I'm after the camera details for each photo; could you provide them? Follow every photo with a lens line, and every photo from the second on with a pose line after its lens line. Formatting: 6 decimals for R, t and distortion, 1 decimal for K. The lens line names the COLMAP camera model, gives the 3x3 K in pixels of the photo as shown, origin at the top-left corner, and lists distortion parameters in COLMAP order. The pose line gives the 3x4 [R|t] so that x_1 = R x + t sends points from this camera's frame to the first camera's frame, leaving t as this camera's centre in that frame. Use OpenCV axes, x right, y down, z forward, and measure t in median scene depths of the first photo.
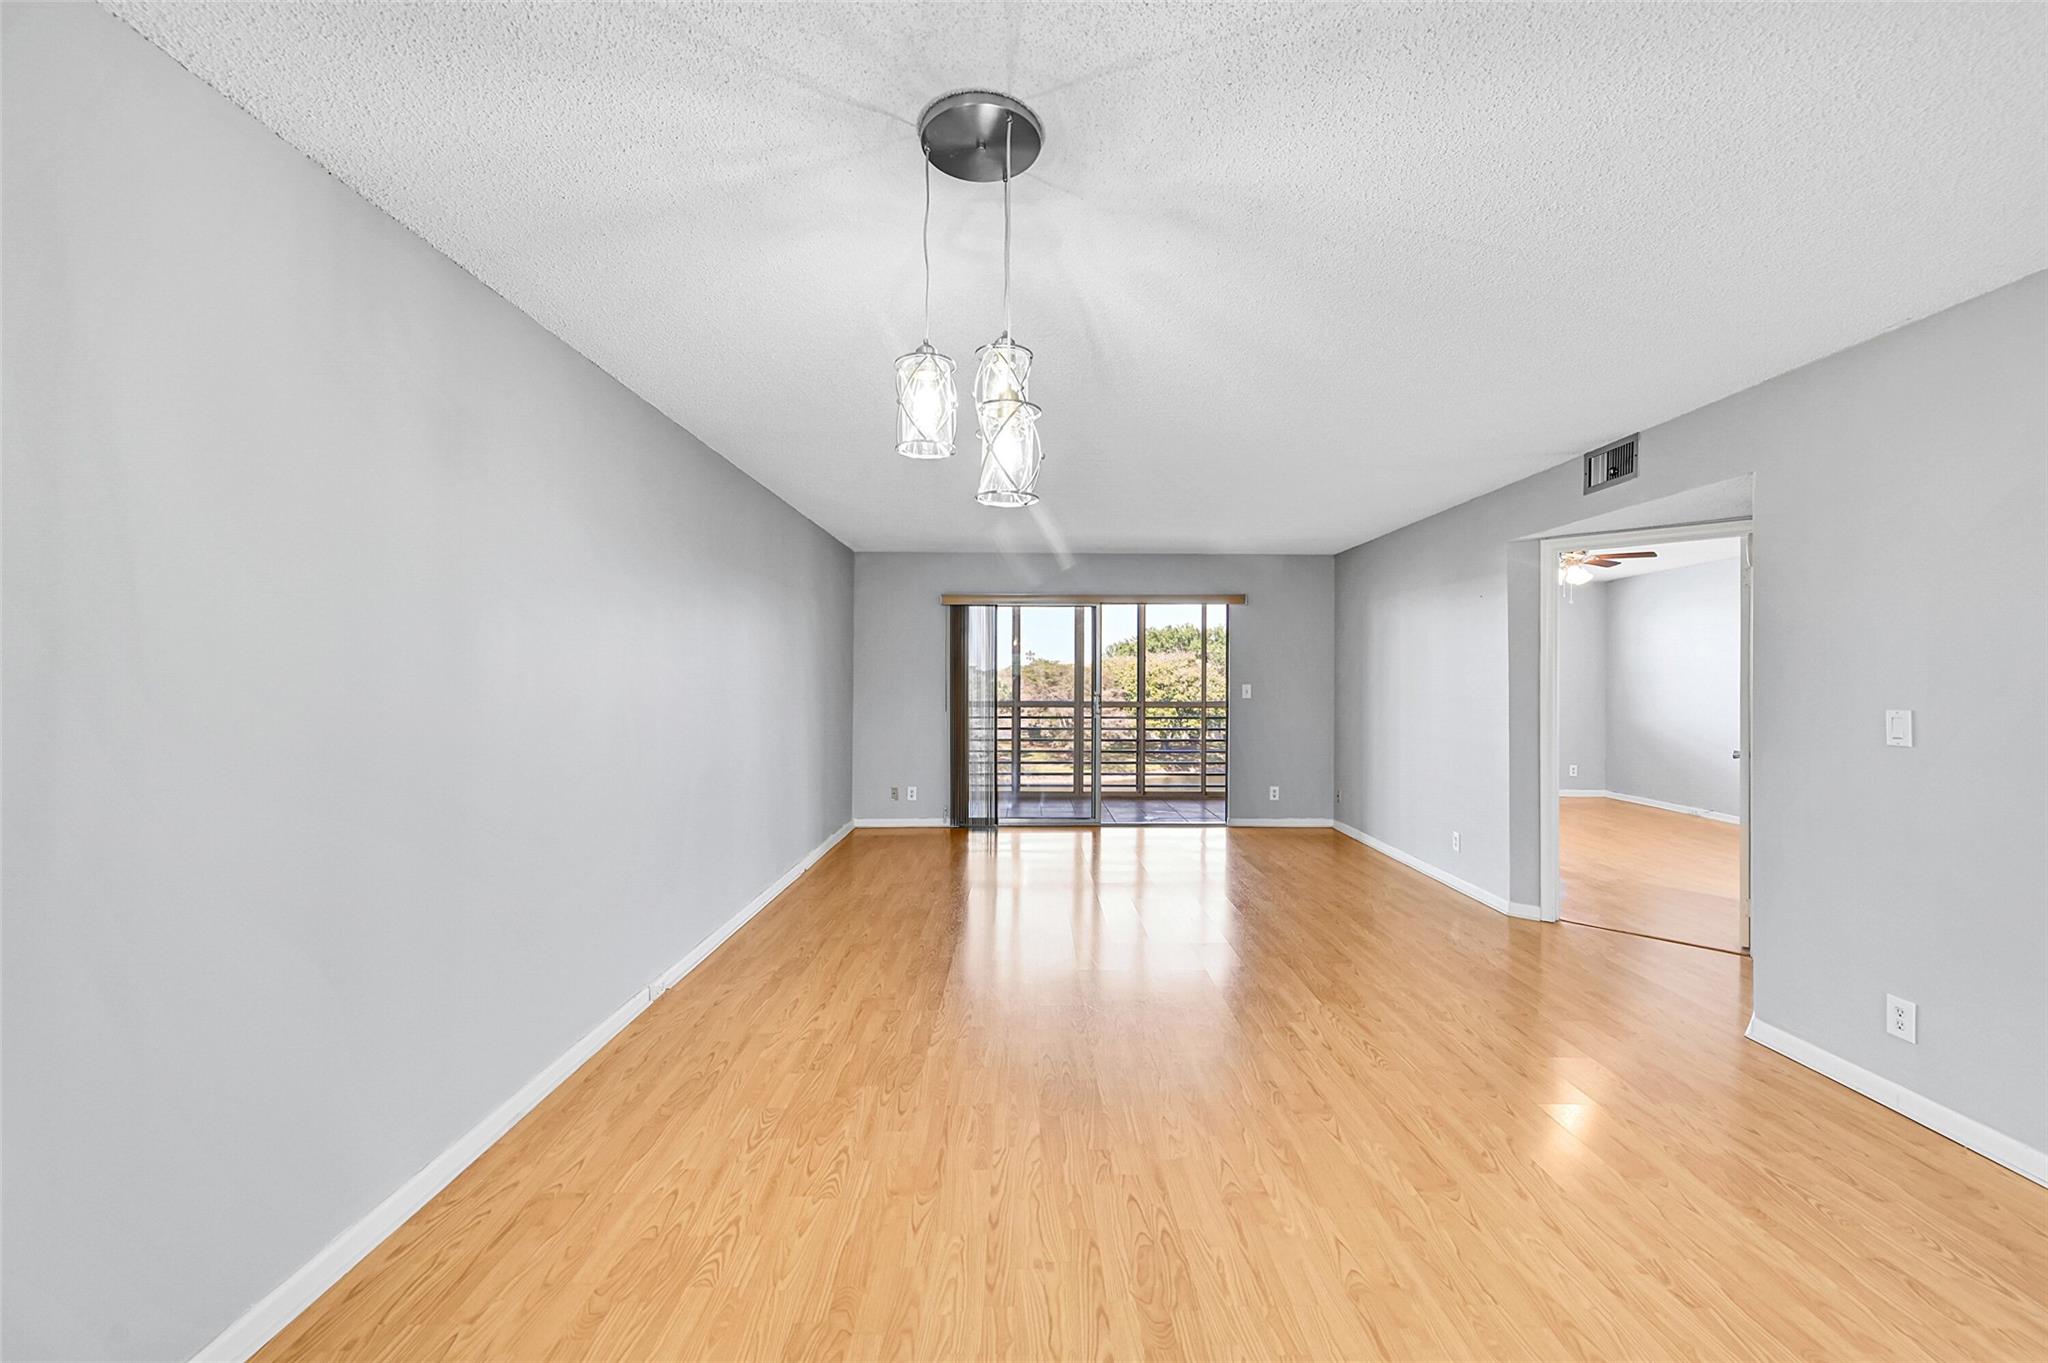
lens RADIAL K [[816.9, 0, 1018.1], [0, 816.9, 675.3], [0, 0, 1]] dist [-0.000715, 0.000149]
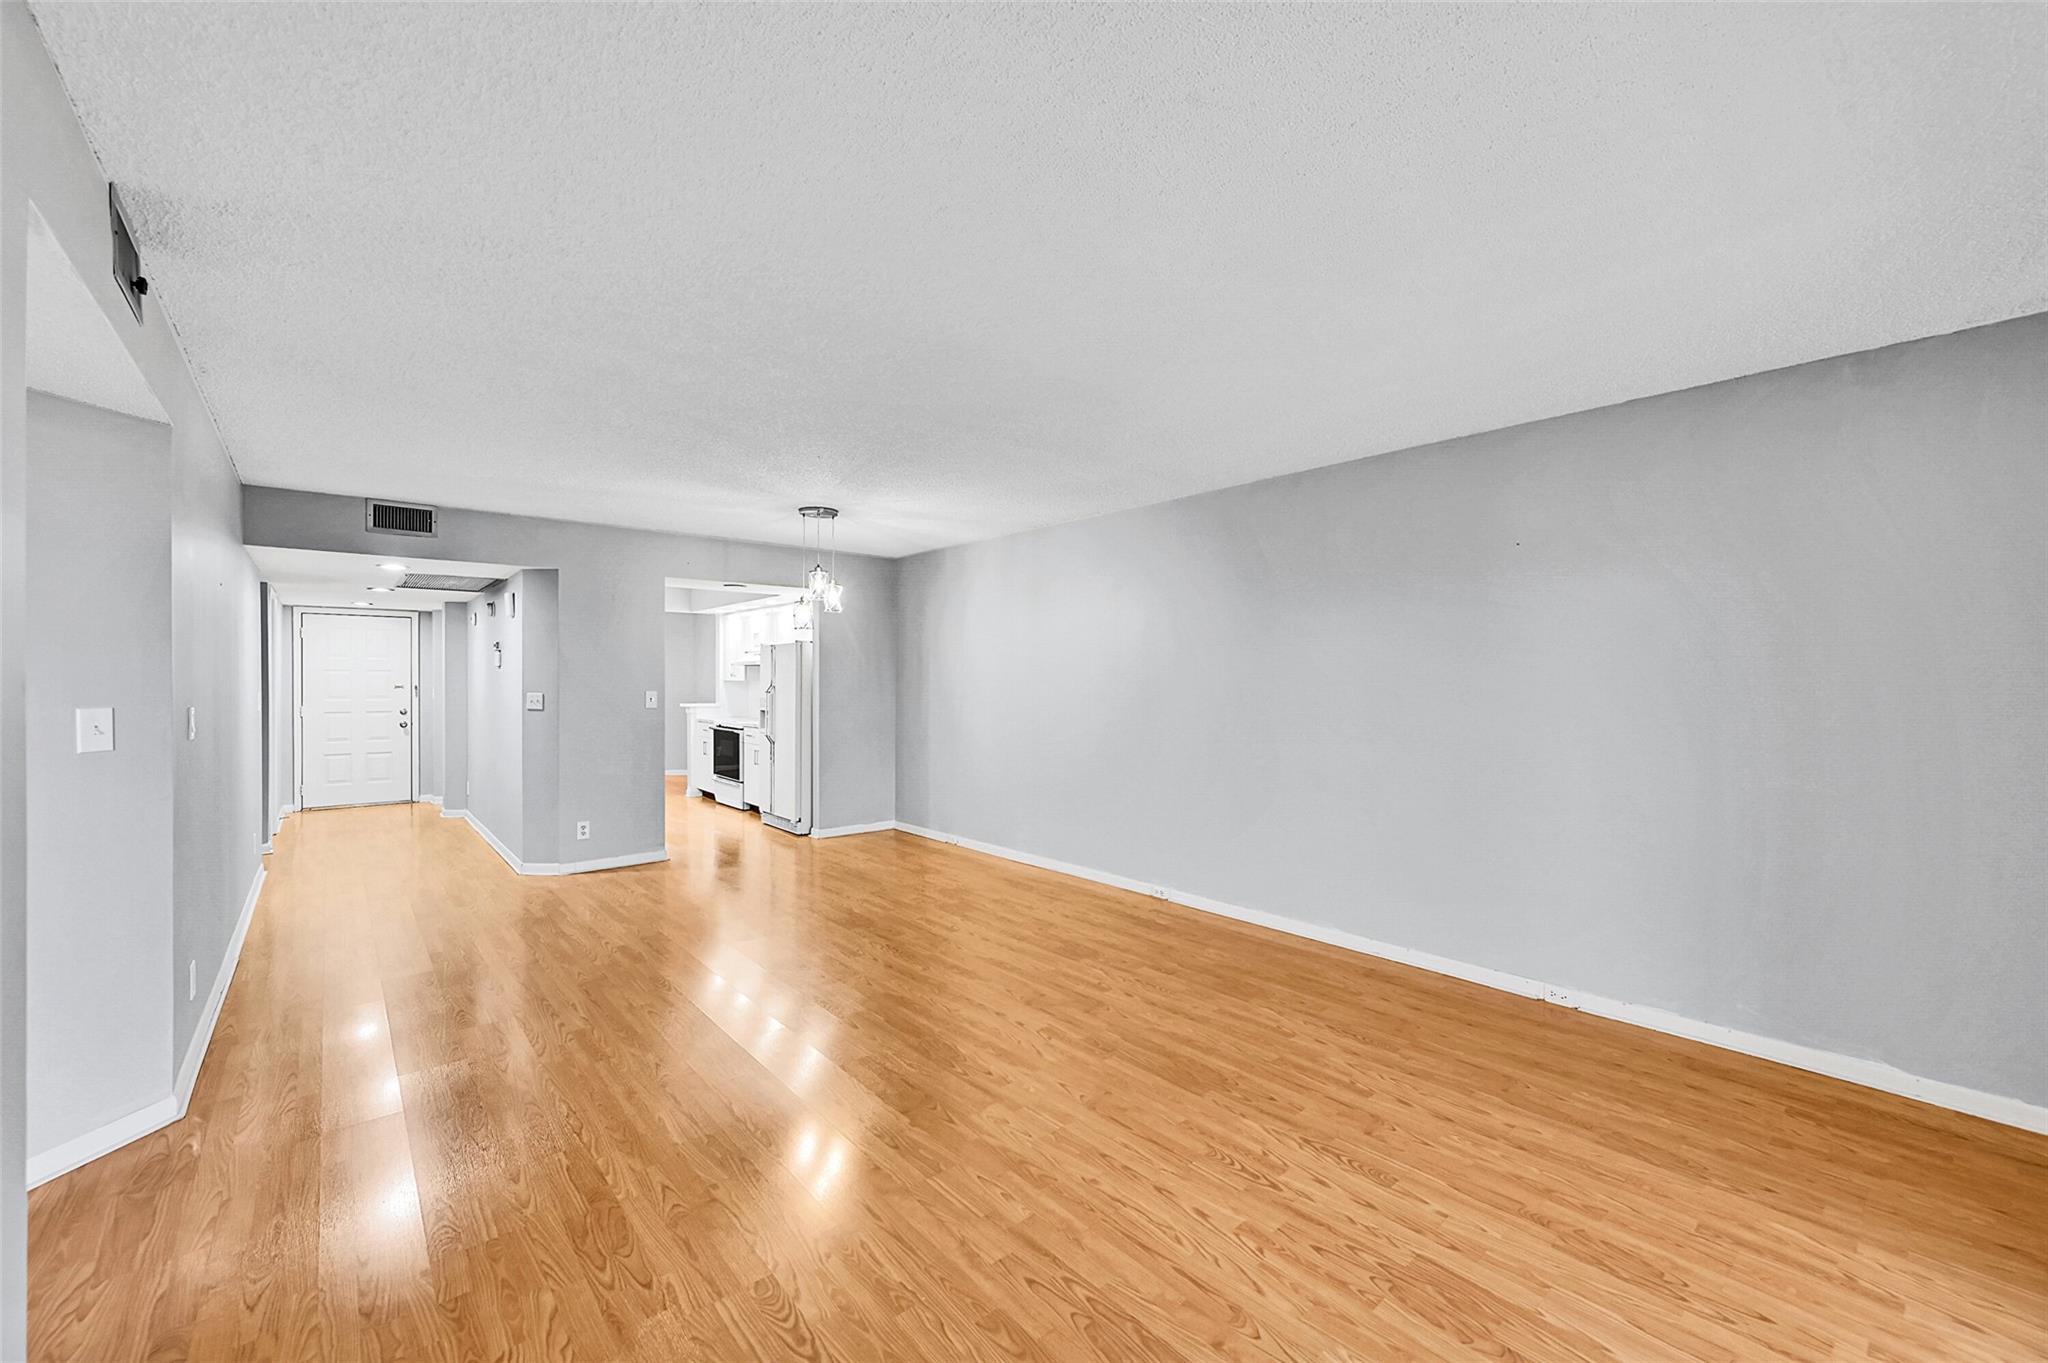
lens RADIAL K [[834.9, 0, 1017.4], [0, 834.9, 685.8], [0, 0, 1]] dist [-0.000892, -0.000011]
pose [[-0.765659, -0.004410, -0.643232, 0.879731], [-0.003947, 0.999990, -0.002158, 0.016226], [0.643235, 0.000887, -0.765669, 2.410262]]
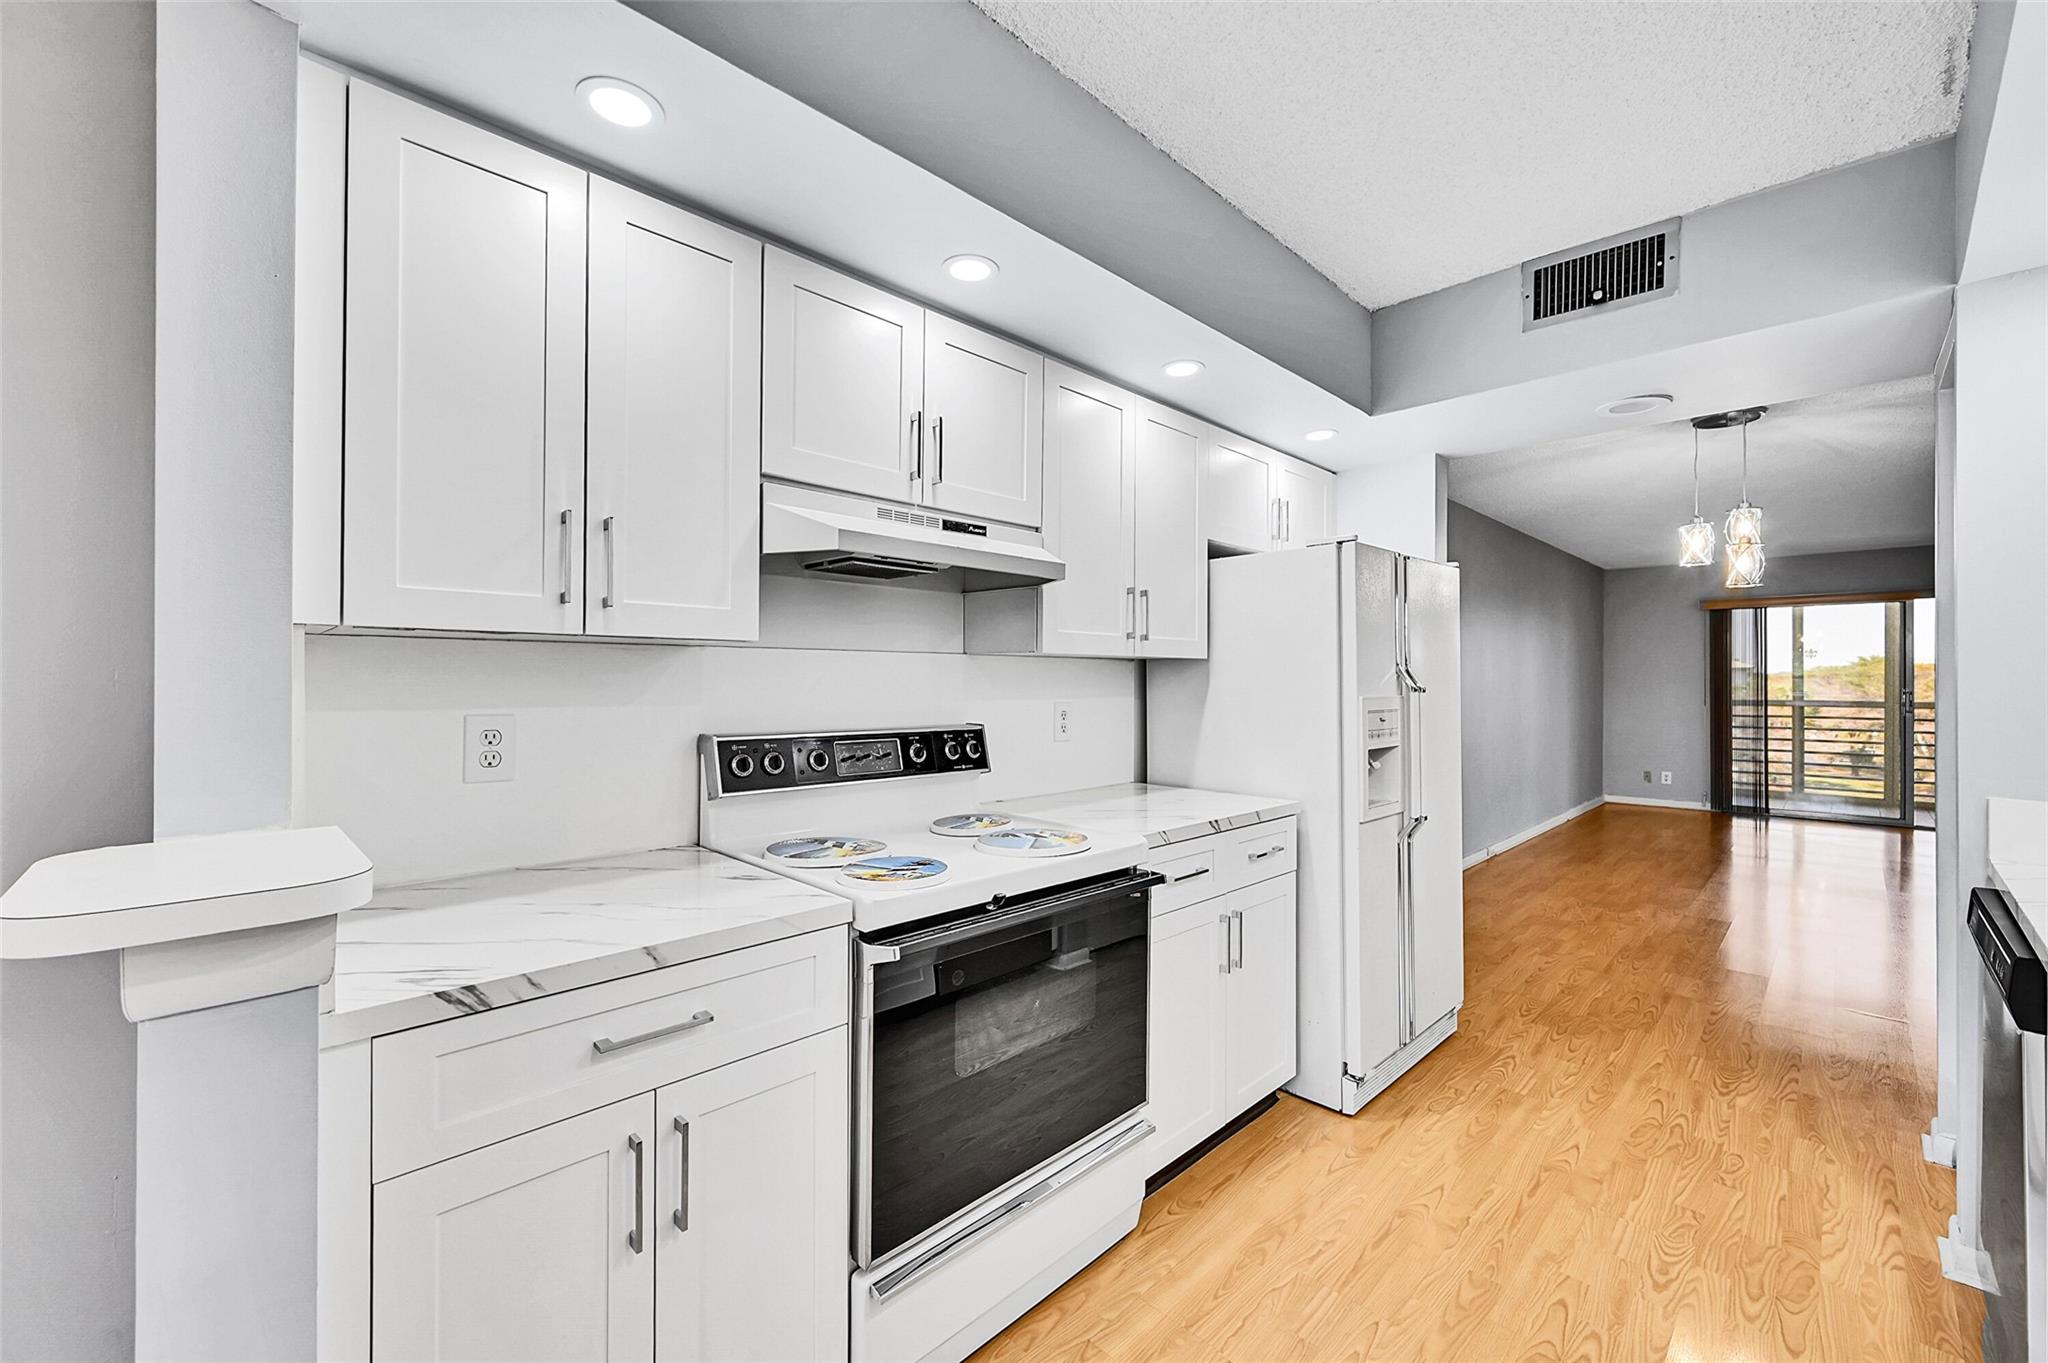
lens RADIAL K [[816.9, 0, 1021.4], [0, 816.9, 681.9], [0, 0, 1]] dist [-0.000715, 0.000149]
pose [[0.709287, -0.002083, -0.704916, 0.034786], [-0.001103, 0.999991, -0.004065, 0.016110], [0.704919, 0.003661, 0.709279, -0.433582]]
